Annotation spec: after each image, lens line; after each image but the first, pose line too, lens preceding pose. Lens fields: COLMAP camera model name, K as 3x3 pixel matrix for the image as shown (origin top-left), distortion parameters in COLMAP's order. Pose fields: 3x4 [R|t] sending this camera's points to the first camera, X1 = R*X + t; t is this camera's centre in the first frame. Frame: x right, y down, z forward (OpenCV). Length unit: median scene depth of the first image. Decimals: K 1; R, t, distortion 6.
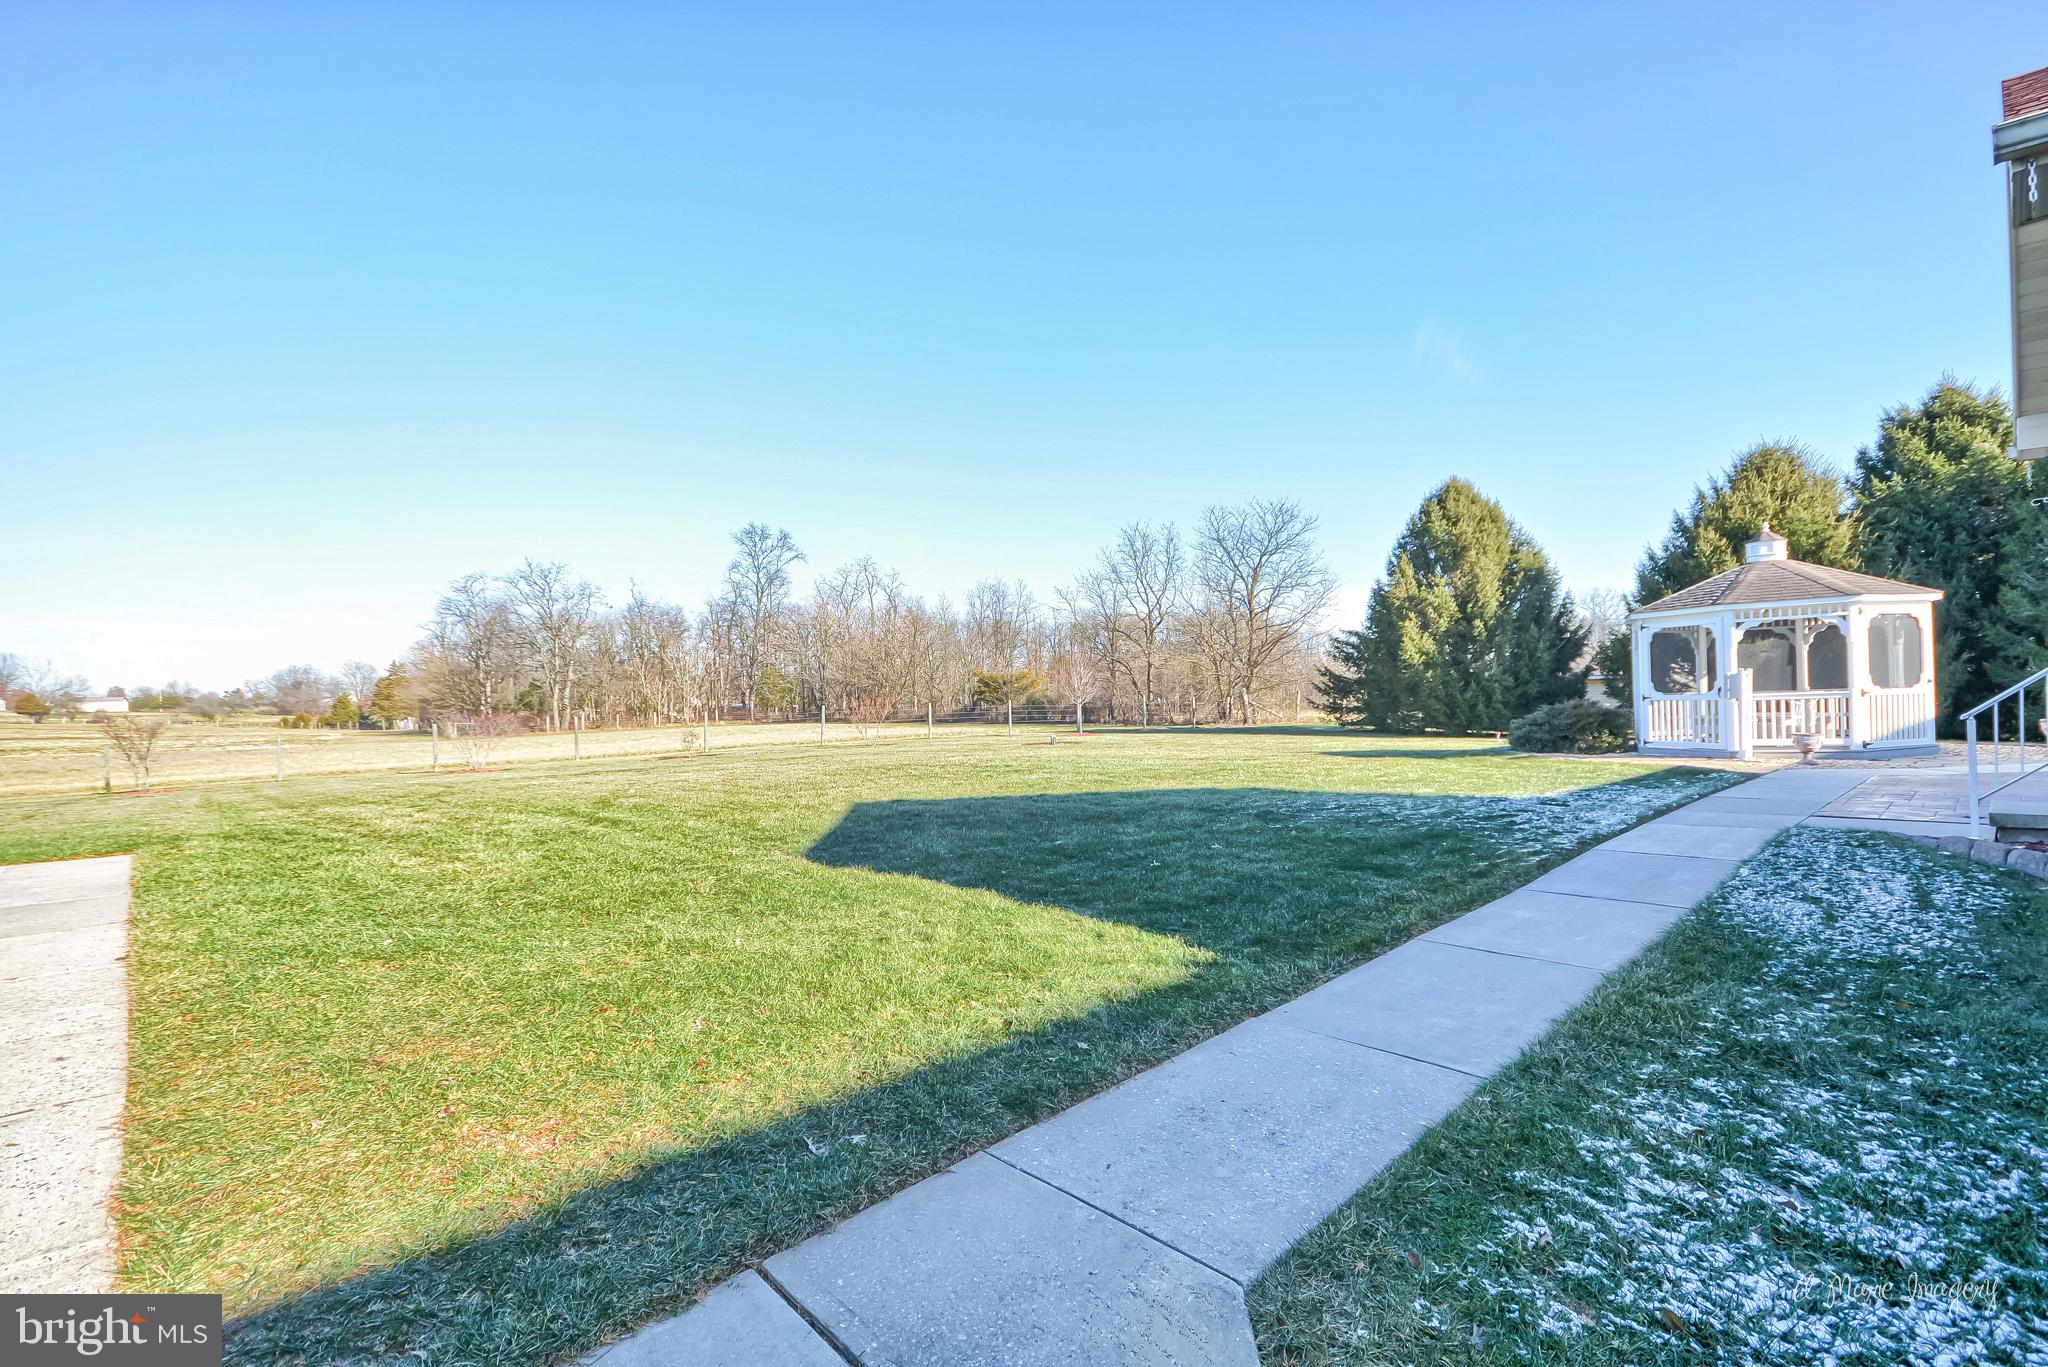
lens RADIAL K [[926.4, 0, 1021.9], [0, 926.4, 701.7], [0, 0, 1]] dist [0.011624, -0.012020]
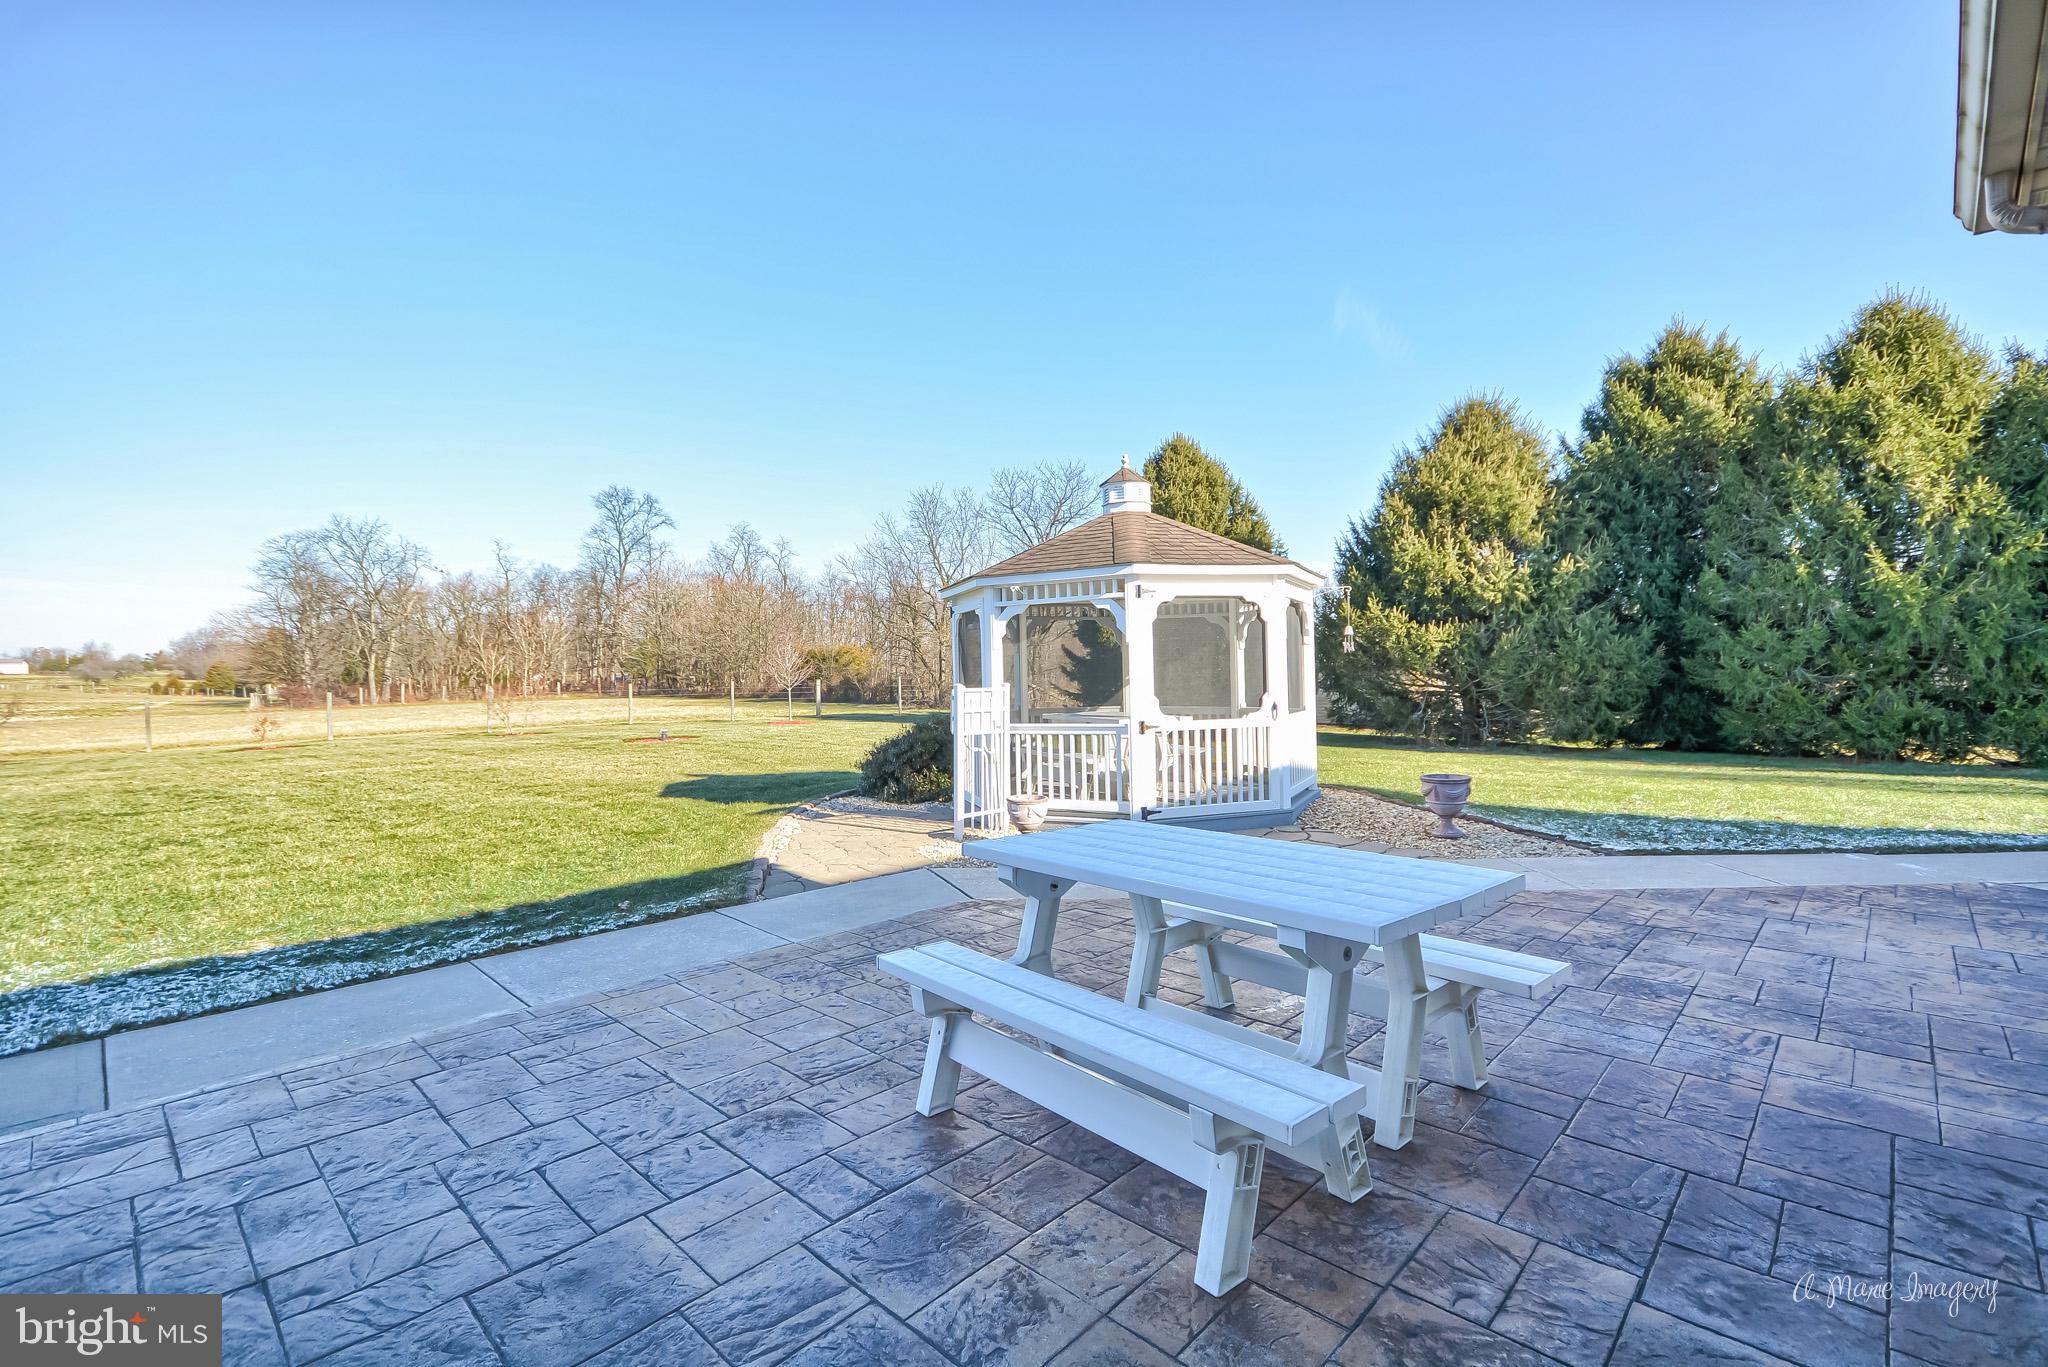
lens RADIAL K [[910.9, 0, 1026.5], [0, 910.9, 680.5], [0, 0, 1]] dist [0.004083, 0.000271]
pose [[0.998570, 0.009917, 0.052537, 0.369092], [-0.010336, 0.999917, 0.007713, -0.020165], [-0.052456, -0.008245, 0.998589, 0.190445]]
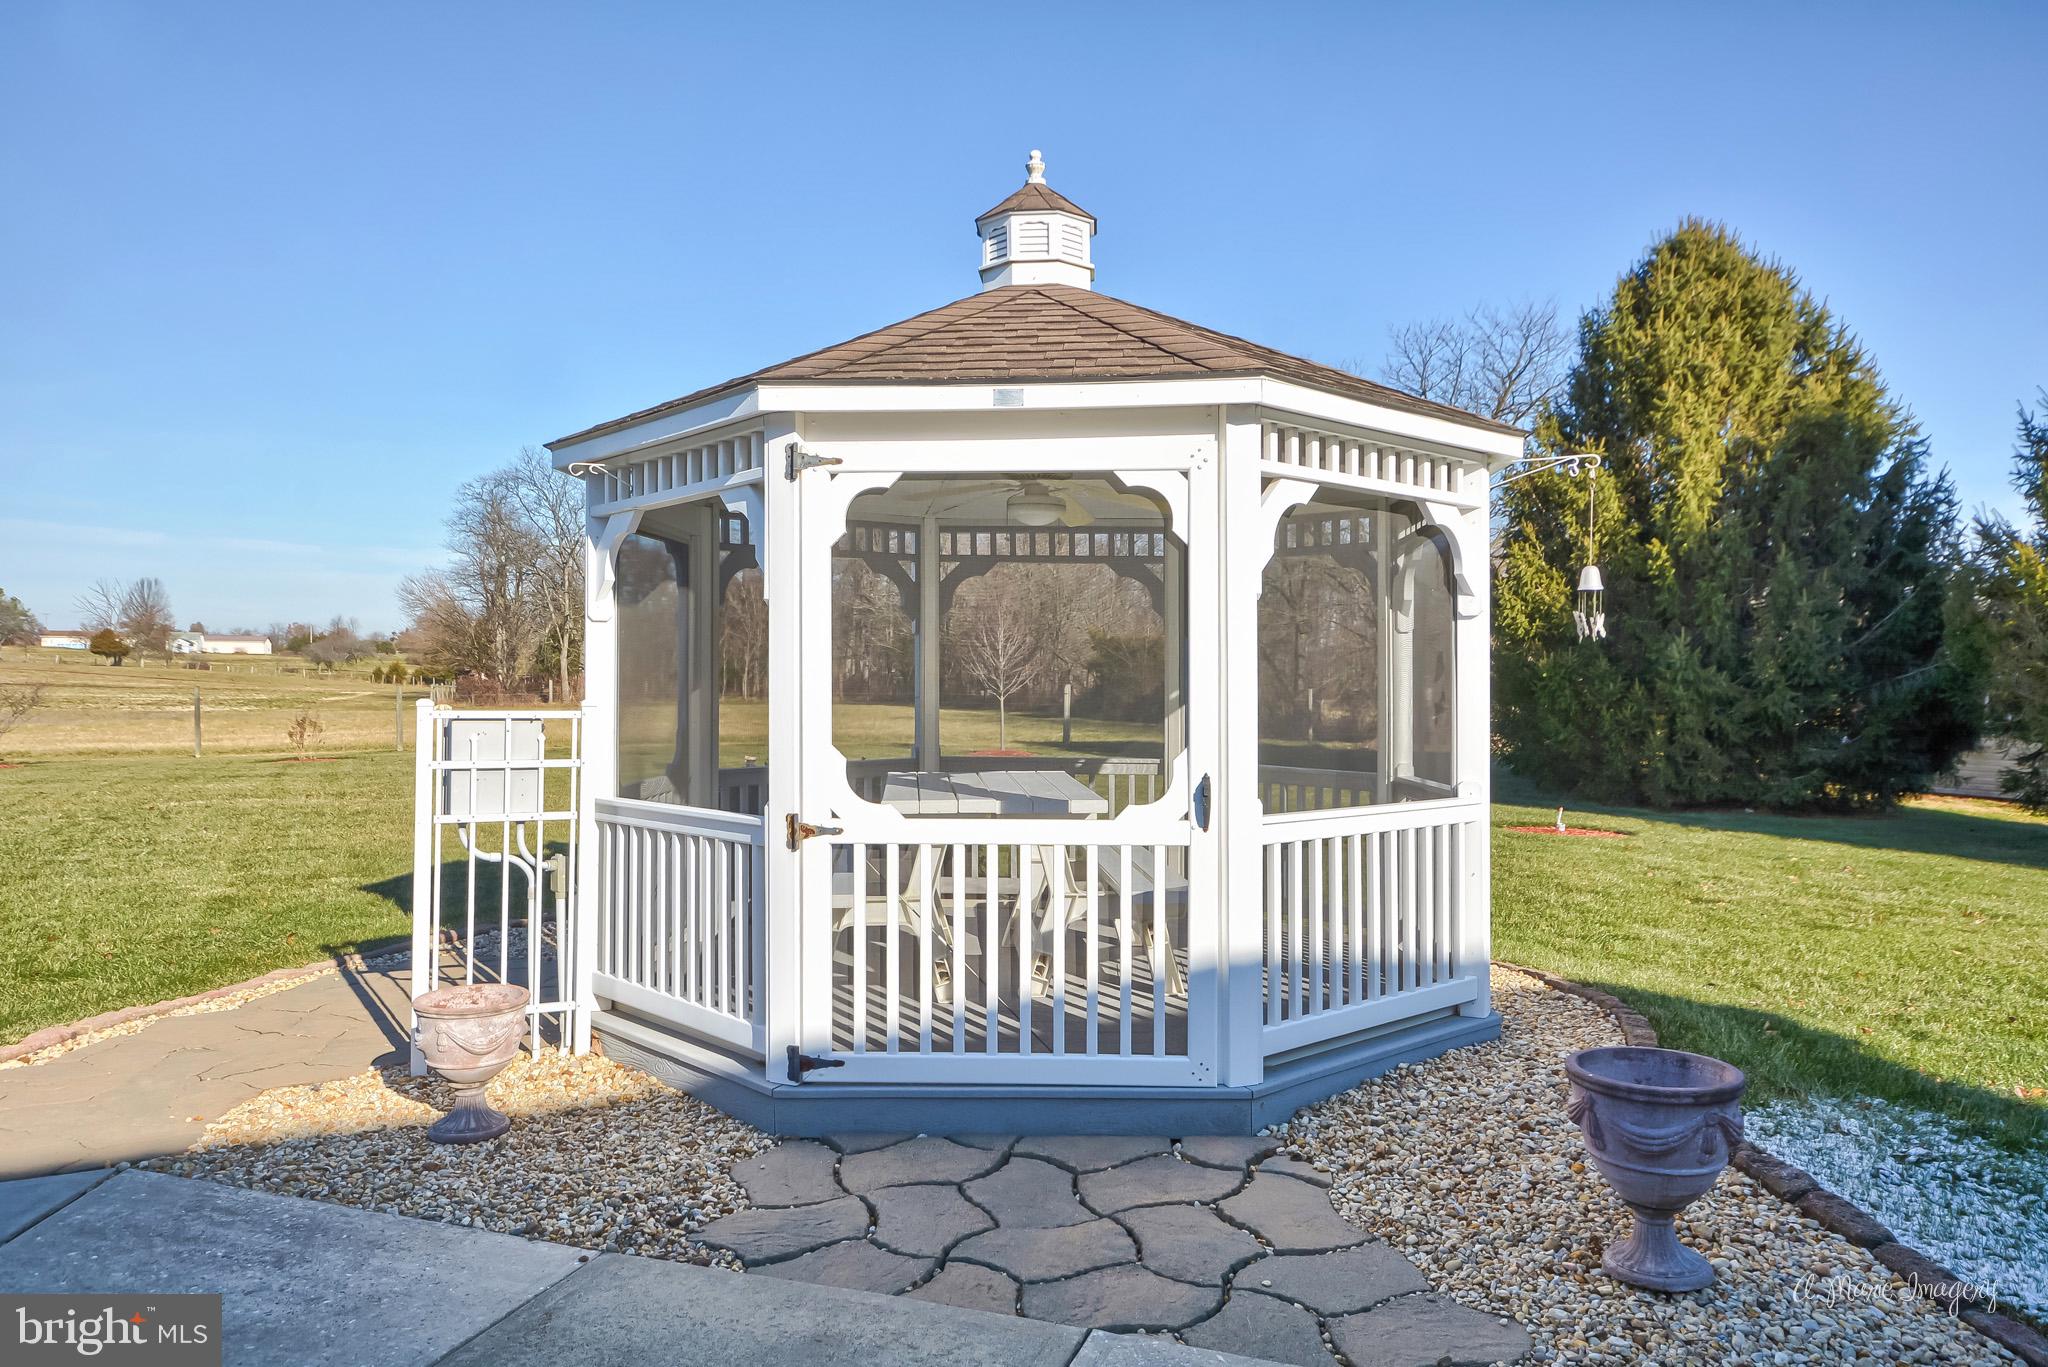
lens RADIAL K [[1431.4, 0, 1024.0], [0, 1431.4, 683.5], [0, 0, 1]] dist [0.025584, 0.001199]
pose [[0.955464, 0.035167, -0.293004, 0.488630], [-0.033084, 0.999380, 0.012061, -0.023353], [0.293247, -0.001830, 0.956035, 0.317329]]
